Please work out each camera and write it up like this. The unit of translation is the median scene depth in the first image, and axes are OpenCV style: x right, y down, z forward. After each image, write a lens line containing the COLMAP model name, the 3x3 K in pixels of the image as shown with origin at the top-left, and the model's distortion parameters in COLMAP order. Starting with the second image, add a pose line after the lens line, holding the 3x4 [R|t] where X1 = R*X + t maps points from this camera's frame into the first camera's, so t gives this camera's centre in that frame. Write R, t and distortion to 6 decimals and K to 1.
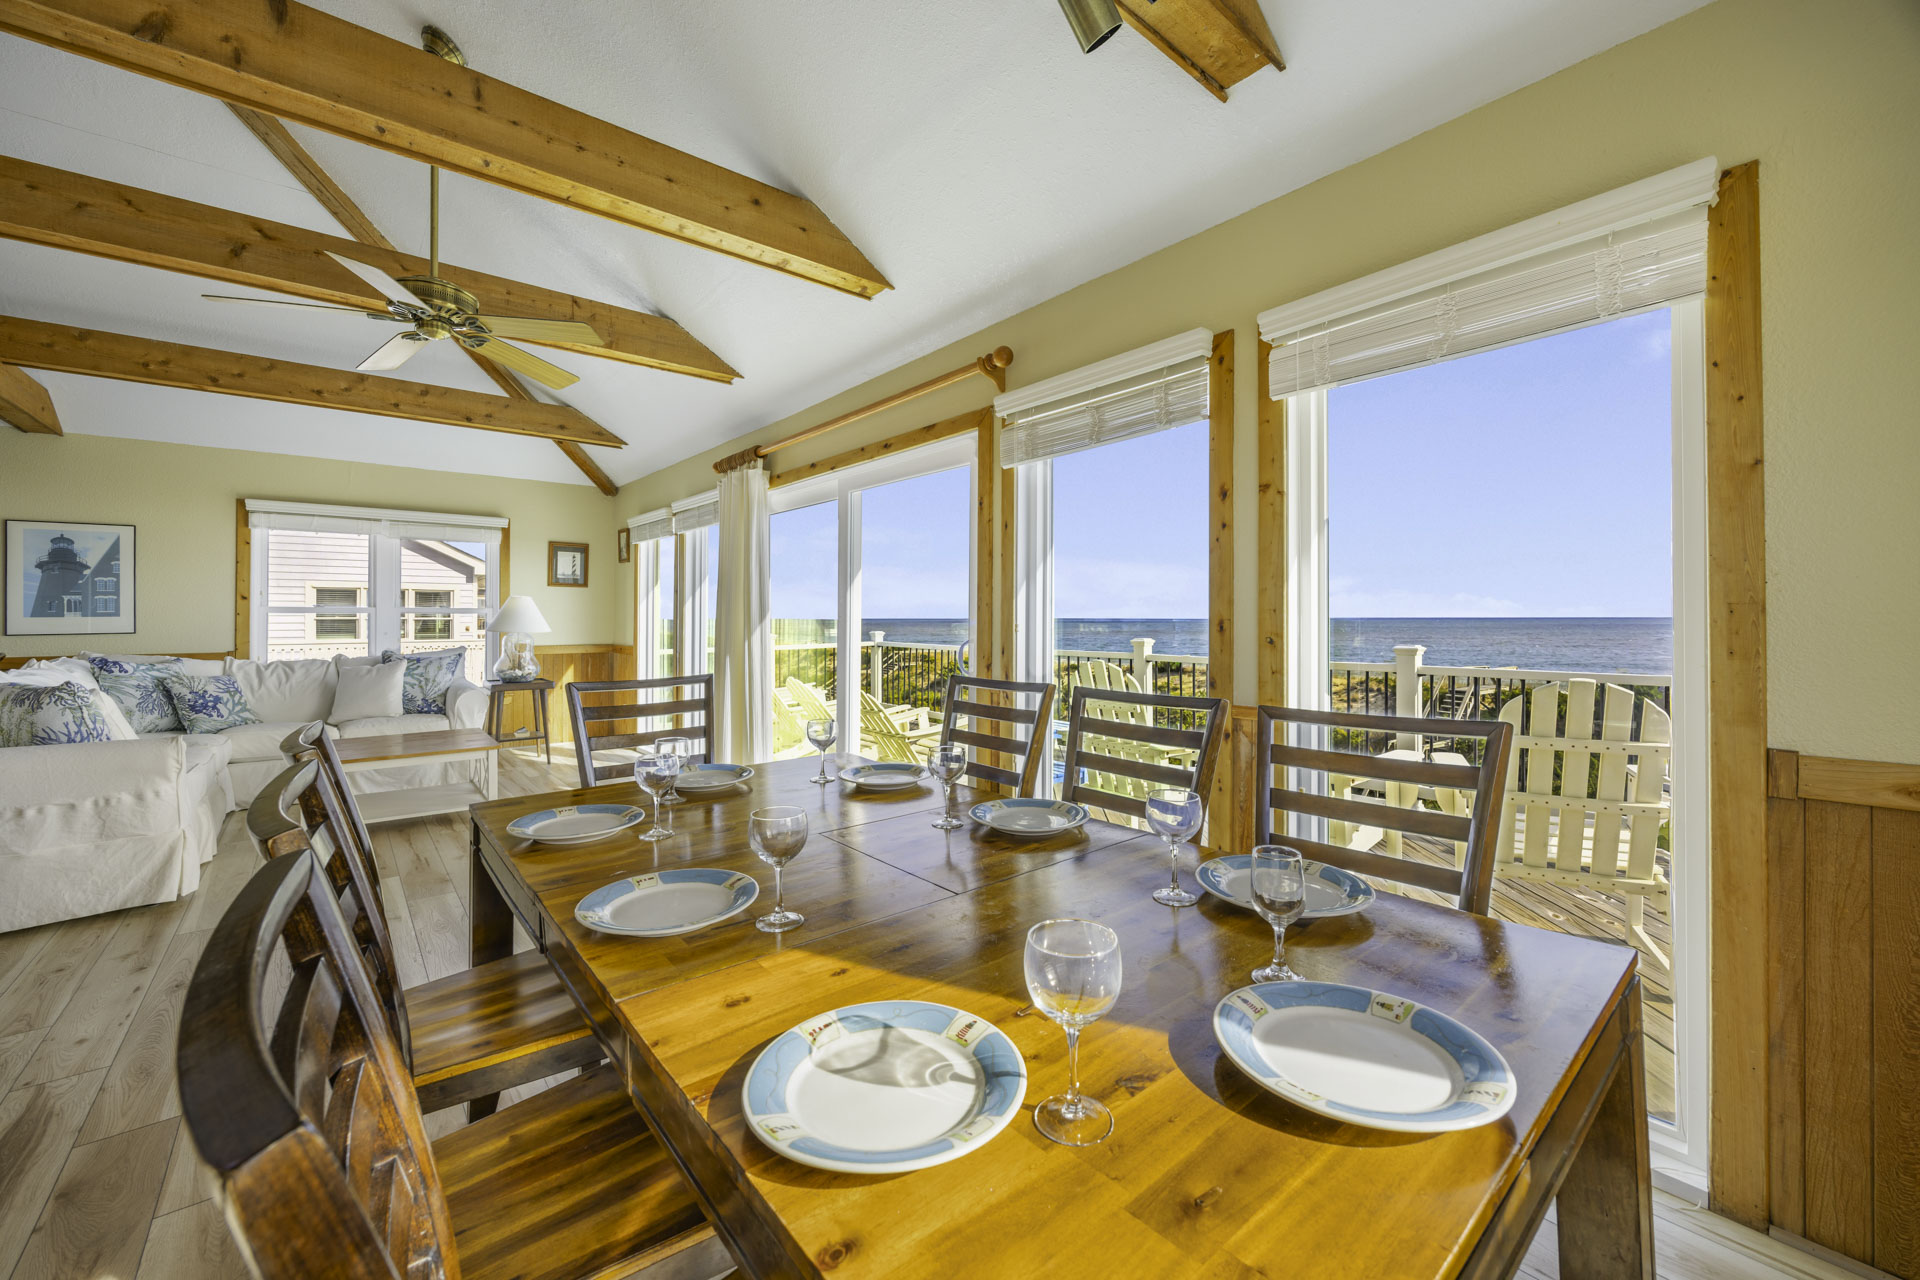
lens RADIAL K [[744.8, 0, 957.4], [0, 744.8, 613.0], [0, 0, 1]] dist [-0.001202, -0.000854]
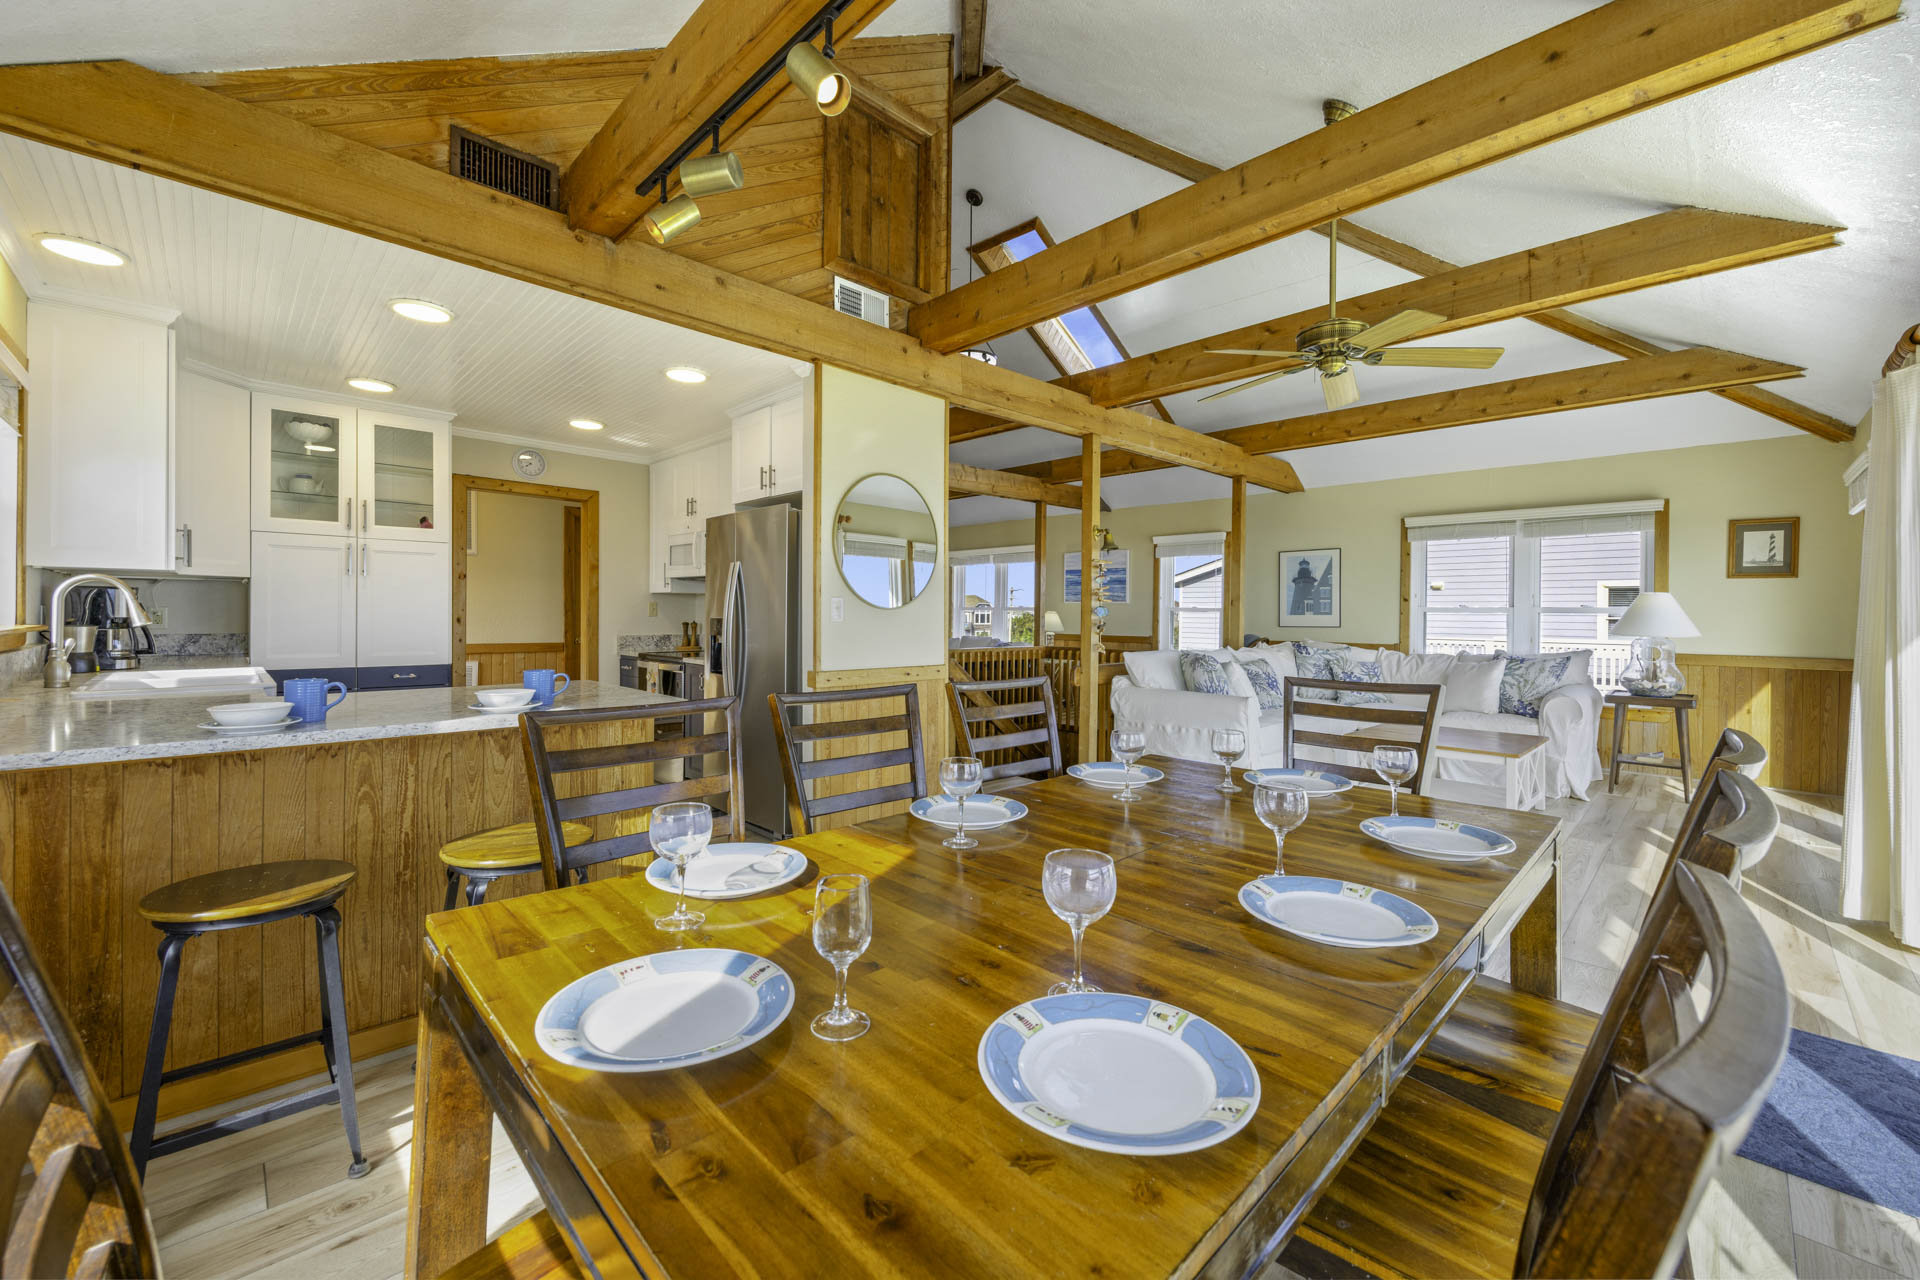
lens RADIAL K [[763.0, 0, 951.9], [0, 763.0, 615.6], [0, 0, 1]] dist [-0.000424, -0.000857]
pose [[0.070924, 0.004924, -0.997470, 0.252859], [-0.001448, 0.999987, 0.004833, -0.000088], [0.997481, 0.001101, 0.070930, 0.199289]]
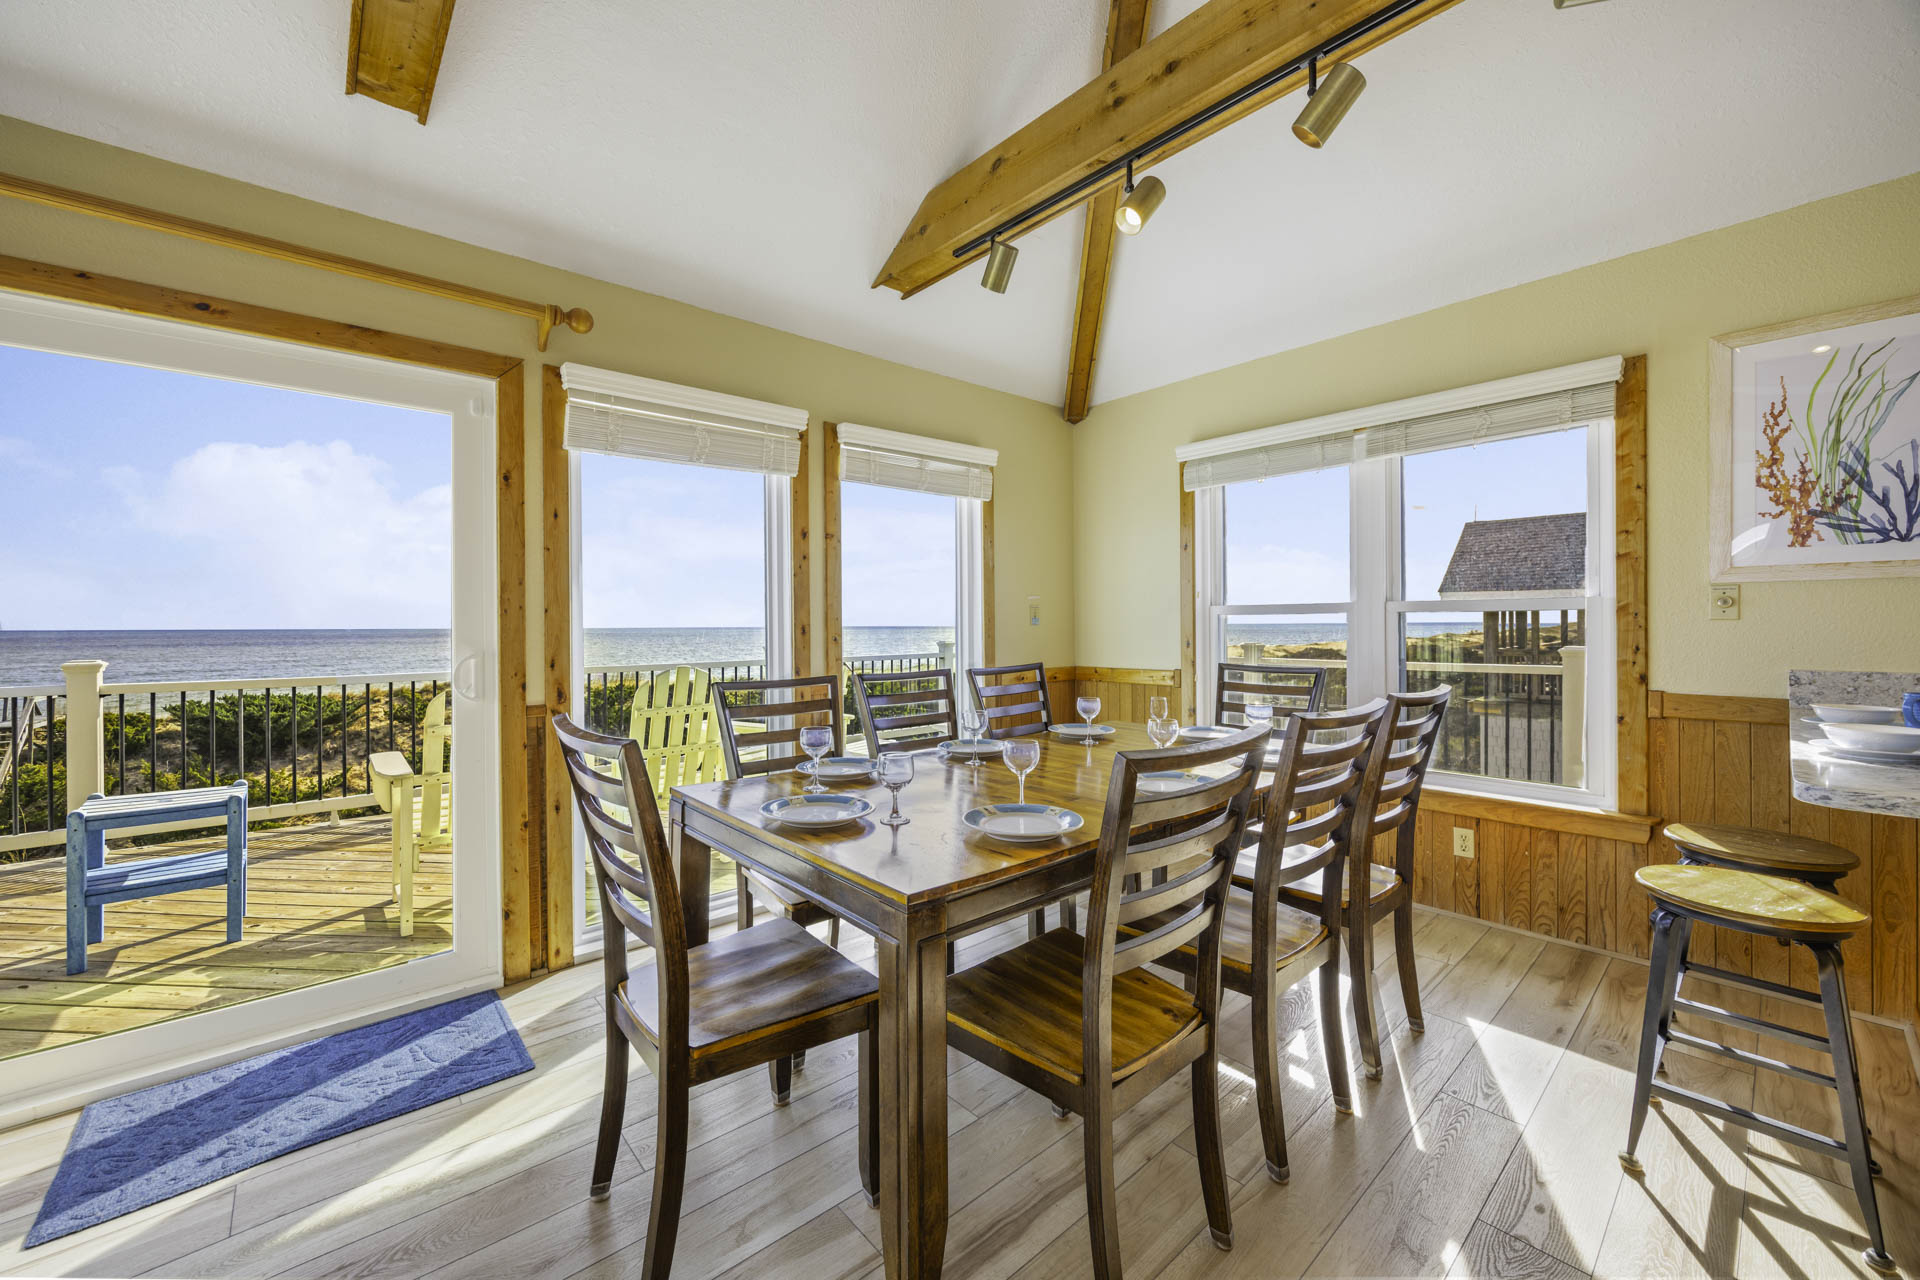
lens RADIAL K [[744.8, 0, 959.5], [0, 744.8, 623.9], [0, 0, 1]] dist [-0.001202, -0.000854]
pose [[-0.027832, 0.001063, 0.999612, -0.494404], [-0.002088, 0.999997, -0.001121, 0.003881], [-0.999610, -0.002119, -0.027830, 0.353974]]
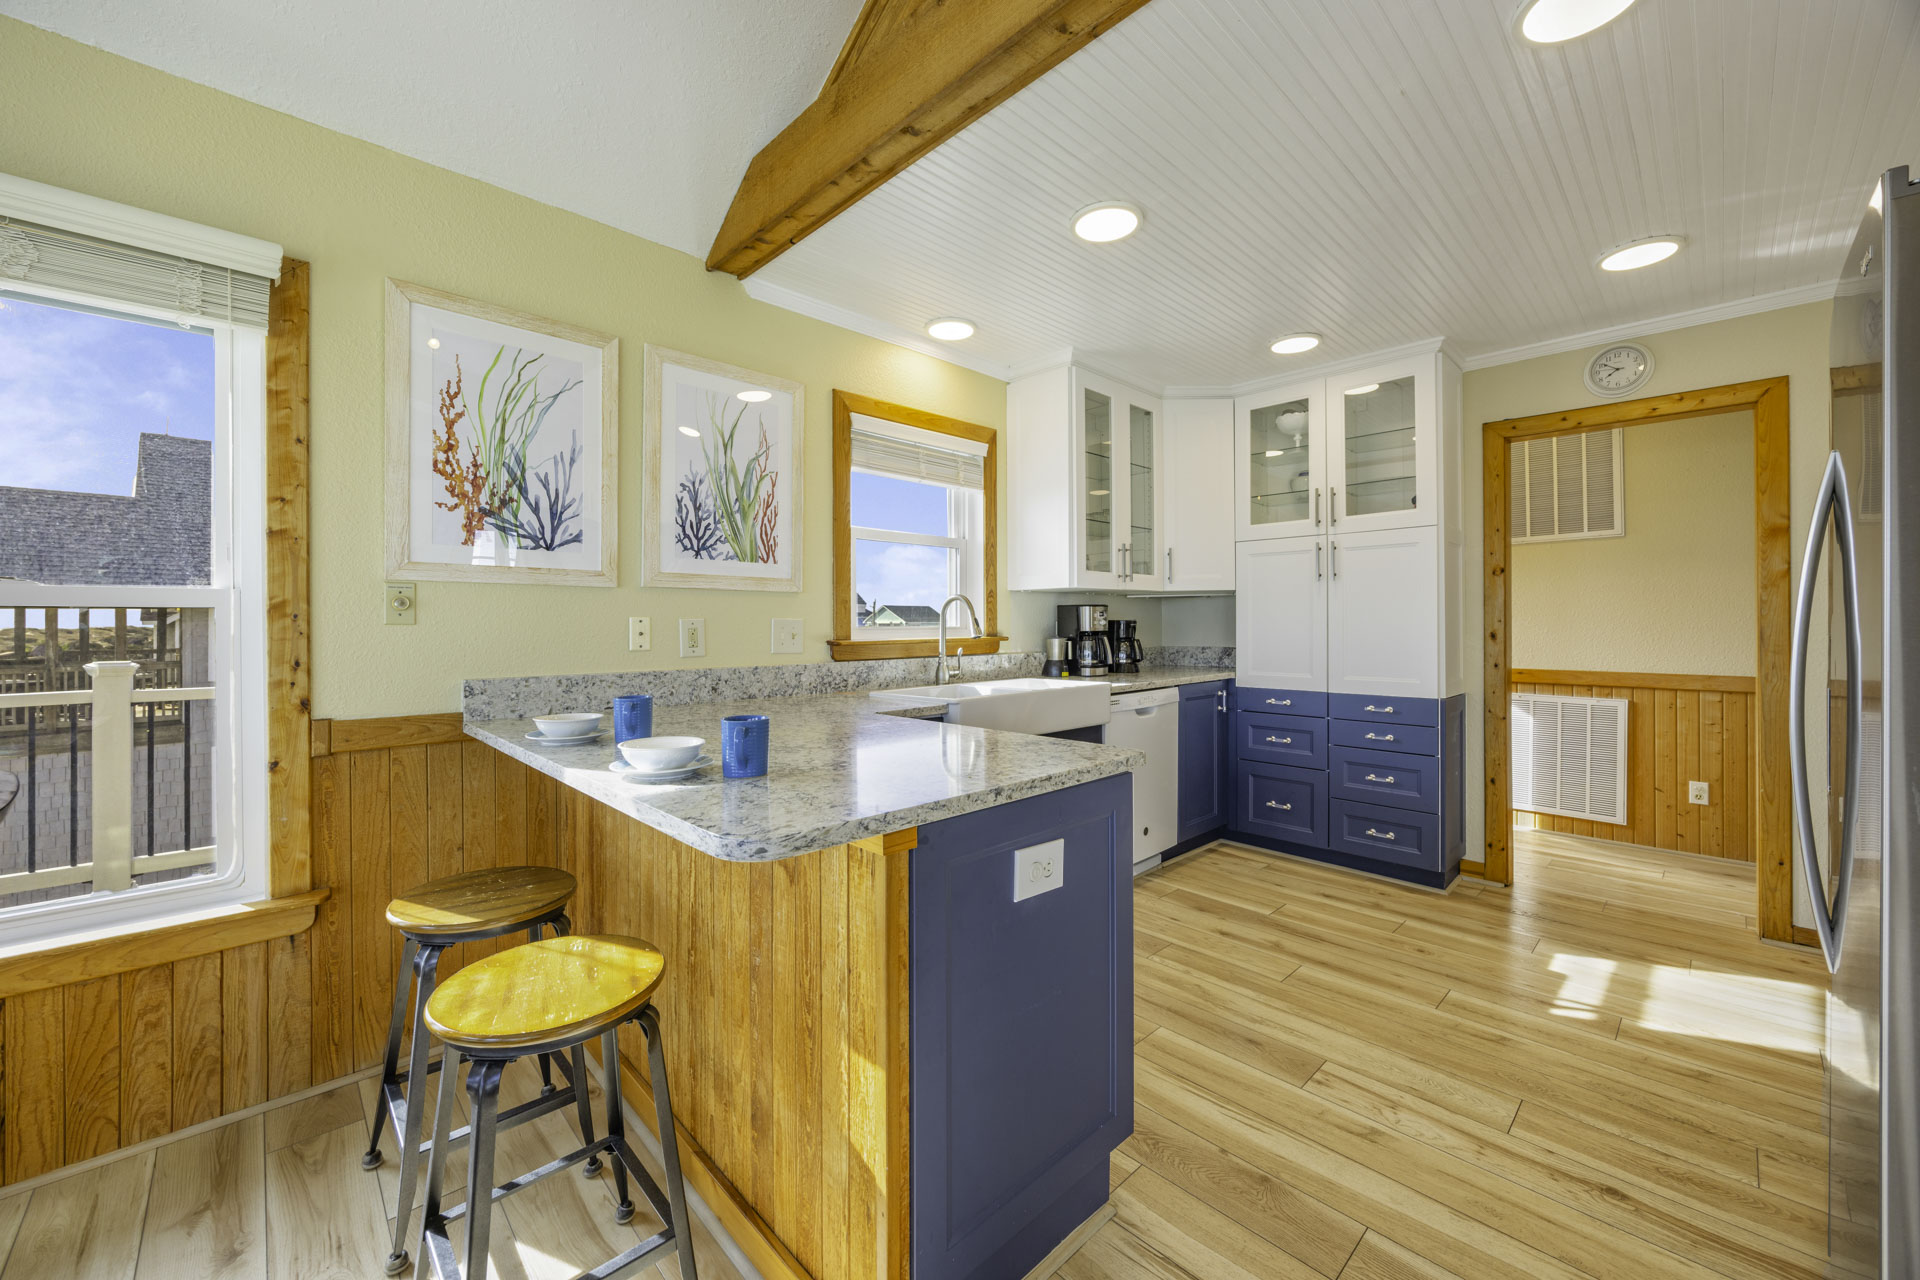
lens RADIAL K [[744.8, 0, 945.4], [0, 744.8, 625.4], [0, 0, 1]] dist [-0.001202, -0.000854]
pose [[-0.997878, 0.004565, -0.064952, -0.289468], [0.004929, 0.999973, -0.005441, 0.003694], [0.064925, -0.005749, -0.997874, 0.261583]]
